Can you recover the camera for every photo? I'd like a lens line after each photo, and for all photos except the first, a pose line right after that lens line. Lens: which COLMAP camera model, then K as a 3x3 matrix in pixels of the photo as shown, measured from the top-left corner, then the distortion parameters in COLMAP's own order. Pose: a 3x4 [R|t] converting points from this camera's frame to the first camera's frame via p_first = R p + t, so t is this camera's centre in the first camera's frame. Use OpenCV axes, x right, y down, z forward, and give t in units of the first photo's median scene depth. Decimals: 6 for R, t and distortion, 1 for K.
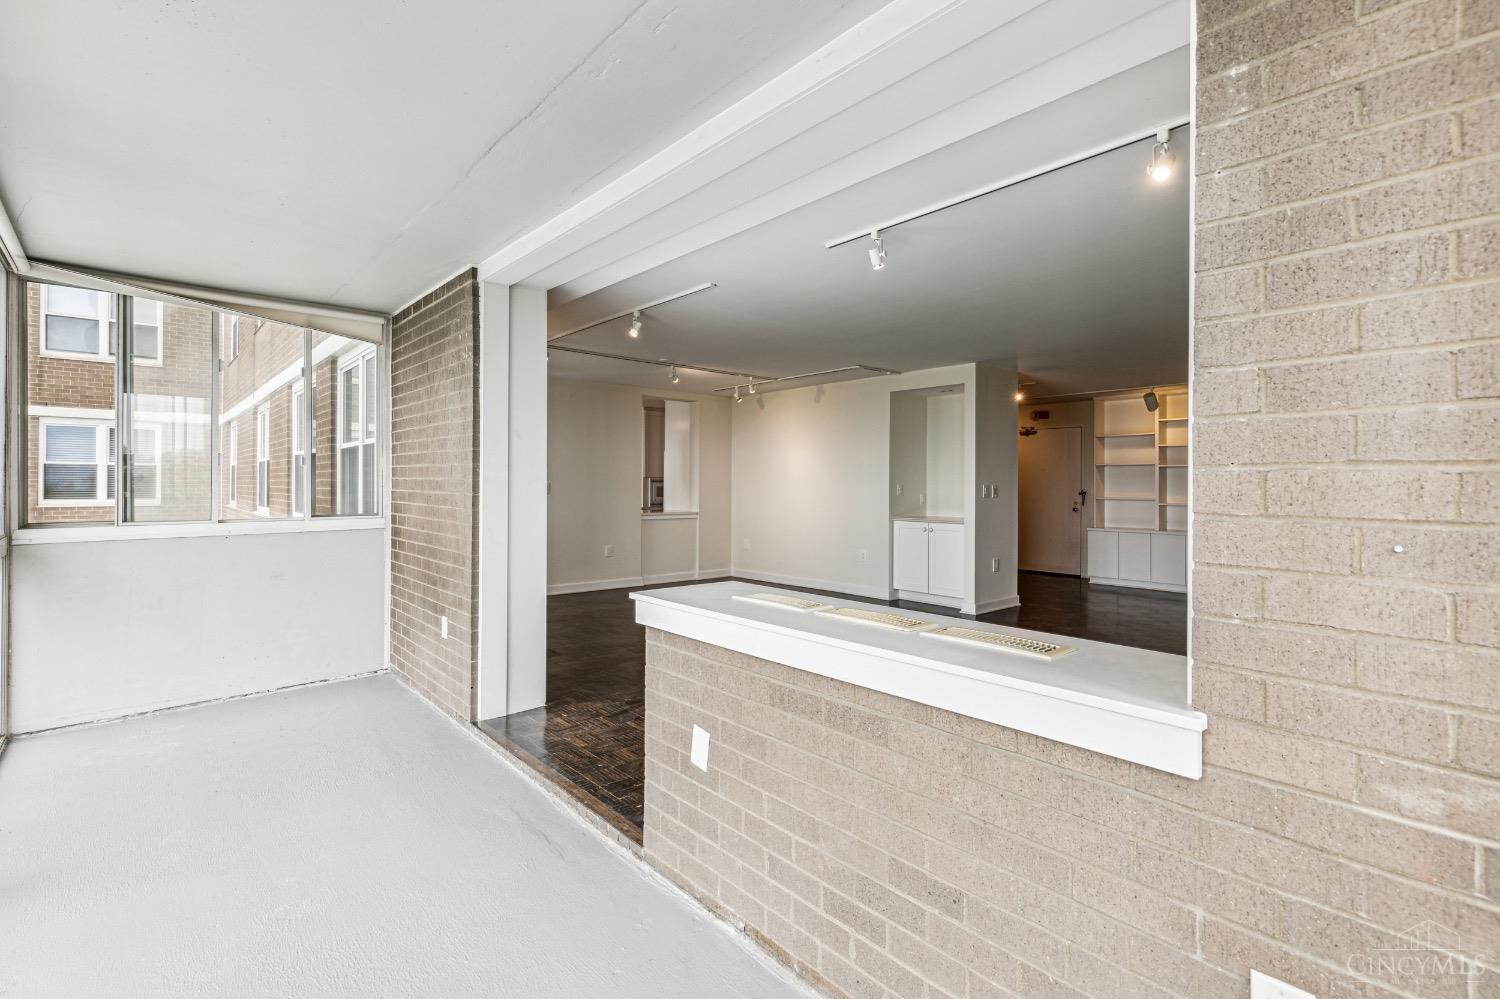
lens RADIAL K [[696.4, 0, 734.3], [0, 696.4, 490.7], [0, 0, 1]] dist [0.008524, 0.000144]
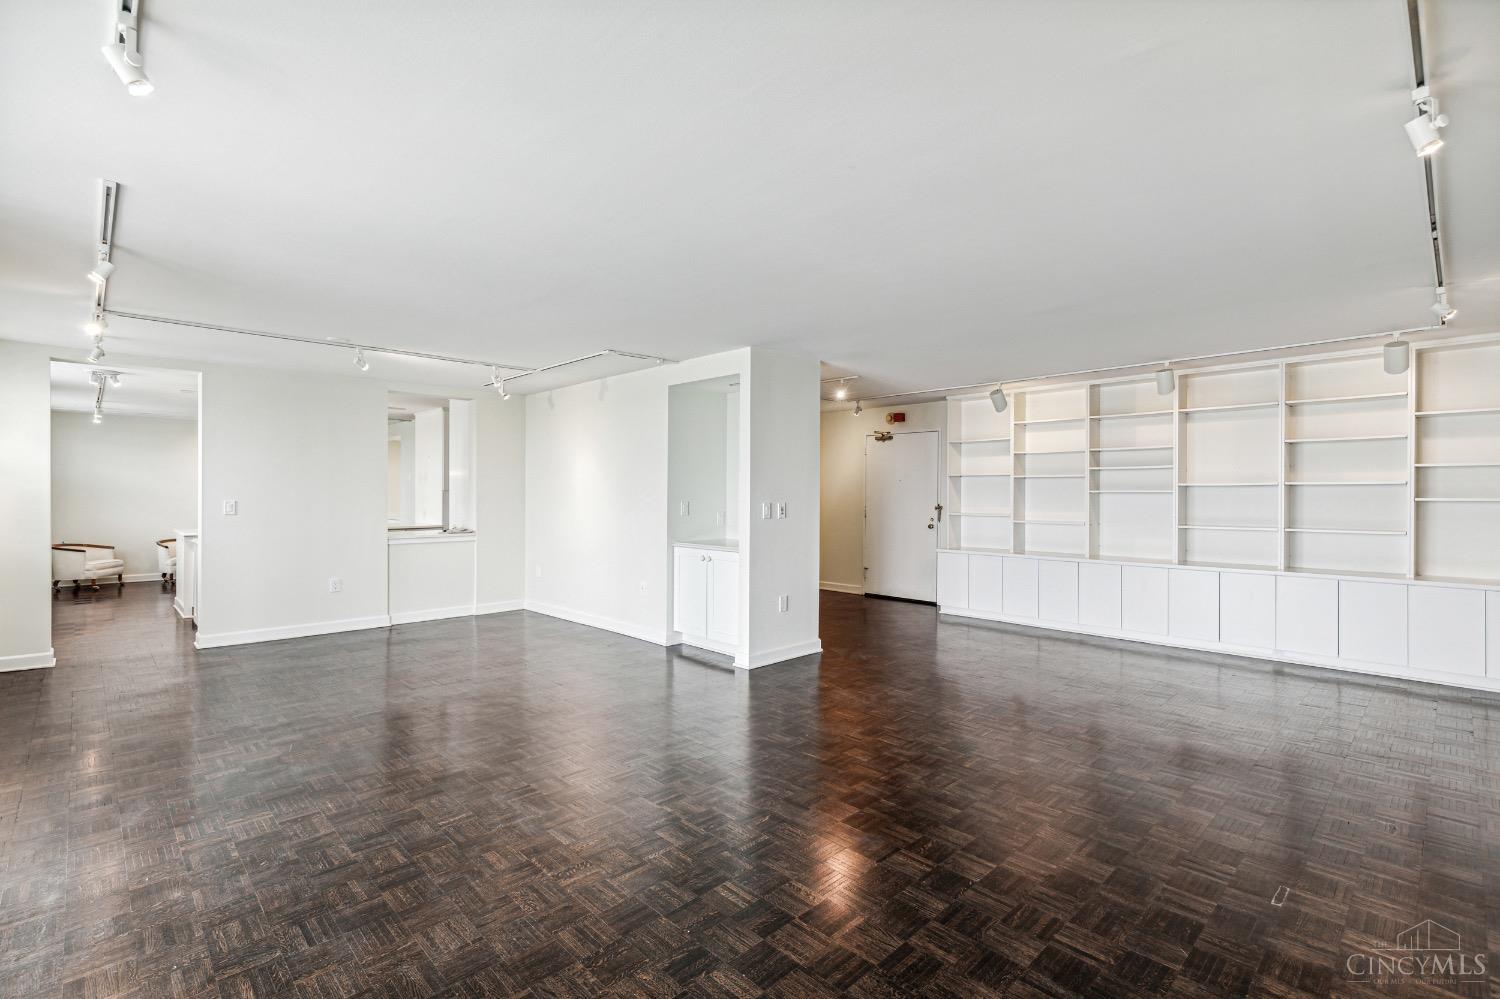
lens RADIAL K [[685.1, 0, 748.7], [0, 685.1, 495.2], [0, 0, 1]] dist [0.006318, -0.000241]
pose [[0.998436, -0.004757, 0.055703, 0.235127], [0.004938, 0.999983, -0.003118, -0.011268], [-0.055687, 0.003388, 0.998443, 0.180972]]
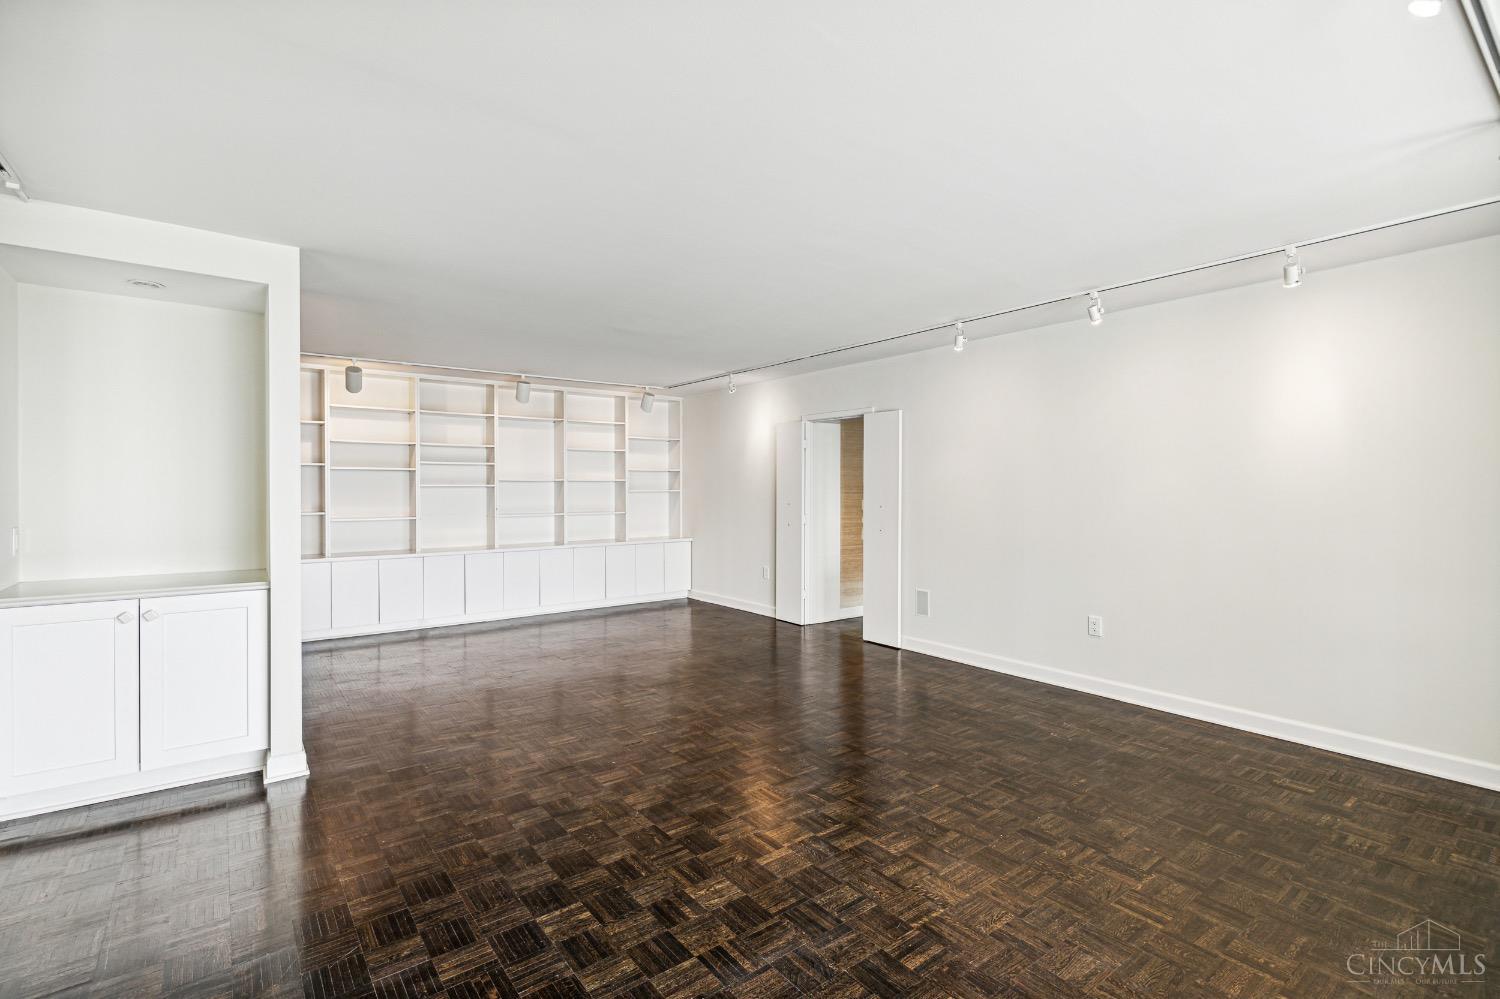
lens RADIAL K [[696.4, 0, 734.3], [0, 696.4, 490.7], [0, 0, 1]] dist [0.008524, 0.000144]
pose [[0.061471, -0.011815, 0.998039, -0.088389], [0.006991, 0.999911, 0.011406, -0.016315], [-0.998084, 0.006277, 0.061548, 0.521541]]
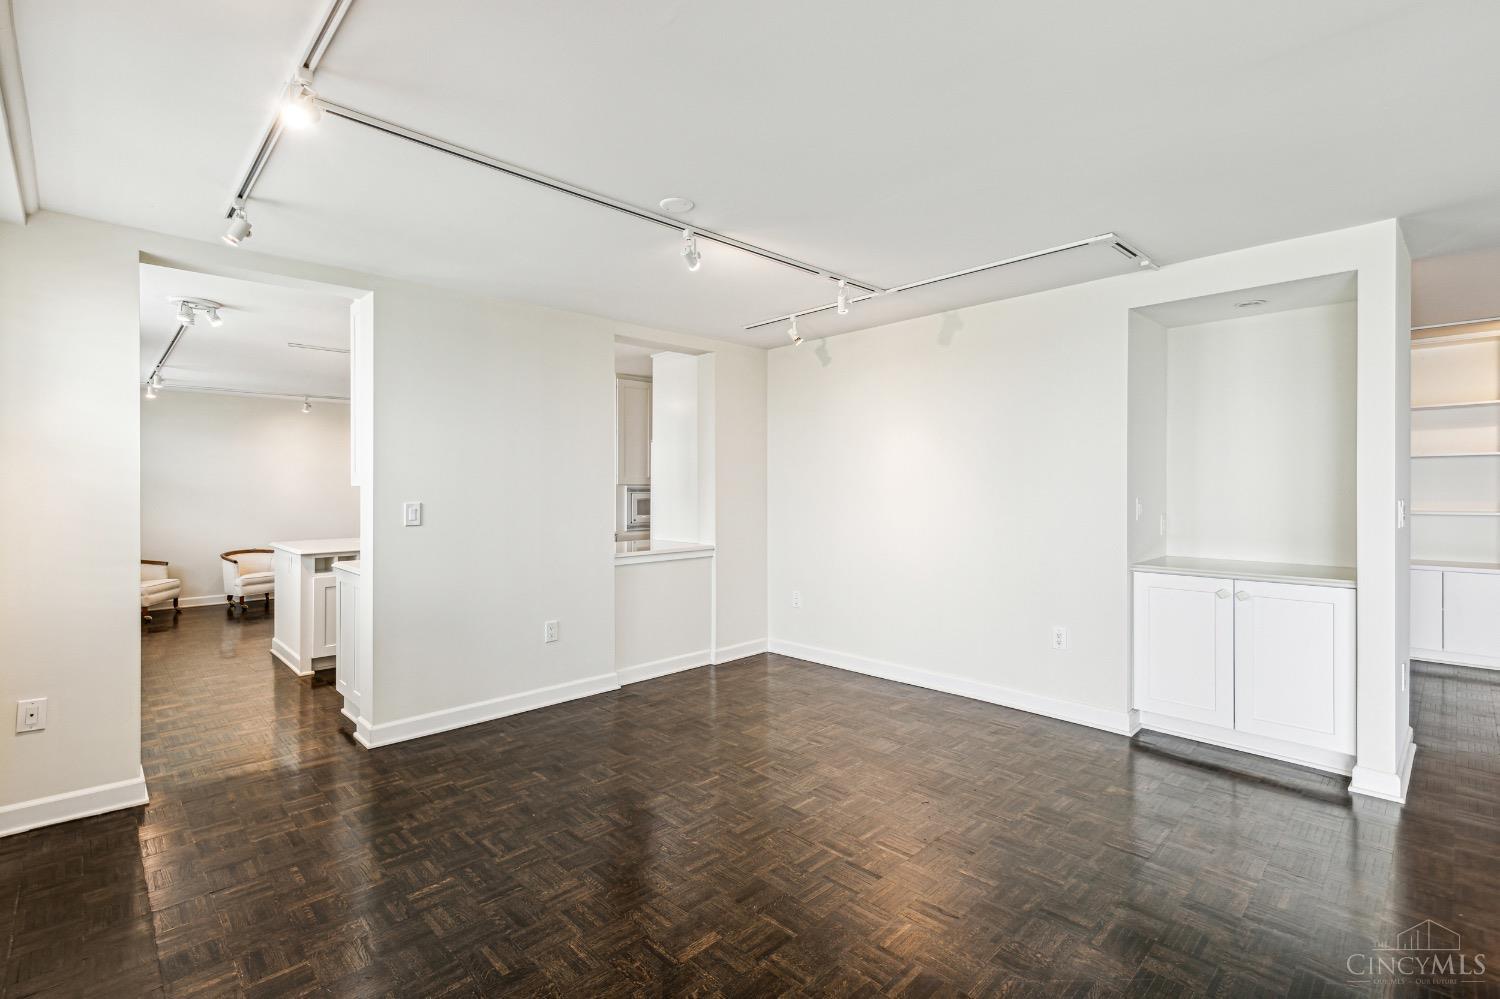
lens RADIAL K [[678.8, 0, 741.4], [0, 678.8, 485.1], [0, 0, 1]] dist [0.002531, 0.000034]
pose [[0.998243, -0.012665, 0.057883, -0.065032], [0.013115, 0.999887, -0.007407, -0.016178], [-0.057782, 0.008153, 0.998296, 0.466740]]
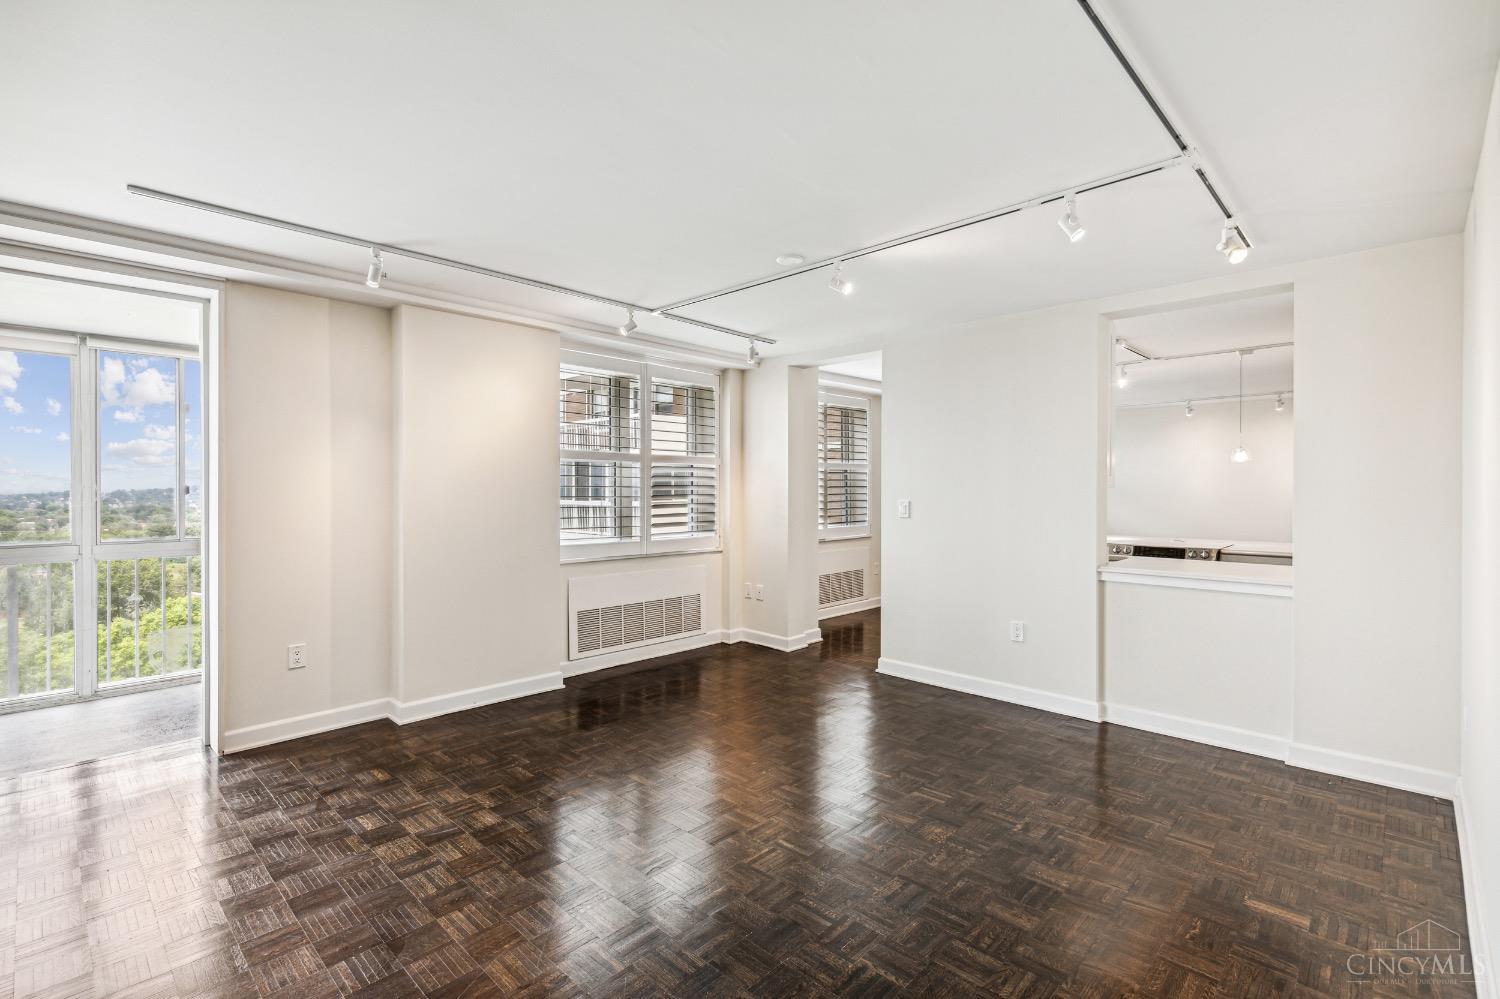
lens RADIAL K [[685.1, 0, 748.7], [0, 685.1, 495.2], [0, 0, 1]] dist [0.006318, -0.000241]
pose [[0.092860, -0.001575, -0.995678, 0.292696], [-0.005359, 0.999983, -0.002082, -0.013431], [0.995665, 0.005530, 0.092850, 0.714076]]
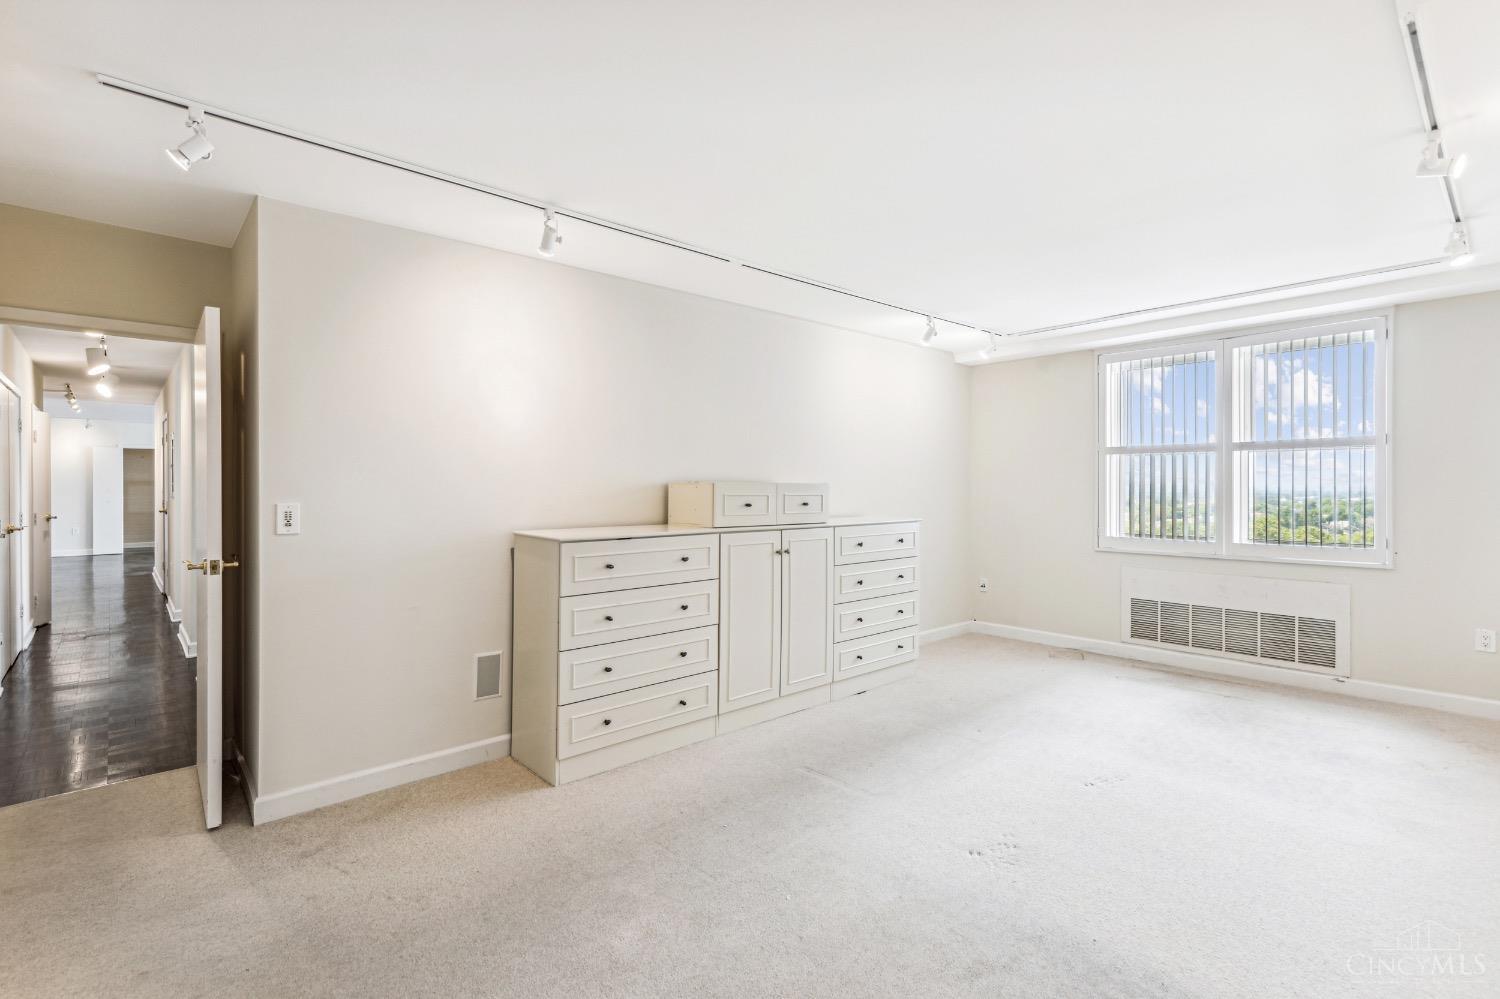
lens RADIAL K [[685.1, 0, 748.7], [0, 685.1, 495.2], [0, 0, 1]] dist [0.006318, -0.000241]
pose [[-0.999756, -0.007083, -0.020927, 0.071076], [-0.007360, 0.999886, 0.013210, -0.013117], [0.020831, 0.013361, -0.999694, 1.213386]]
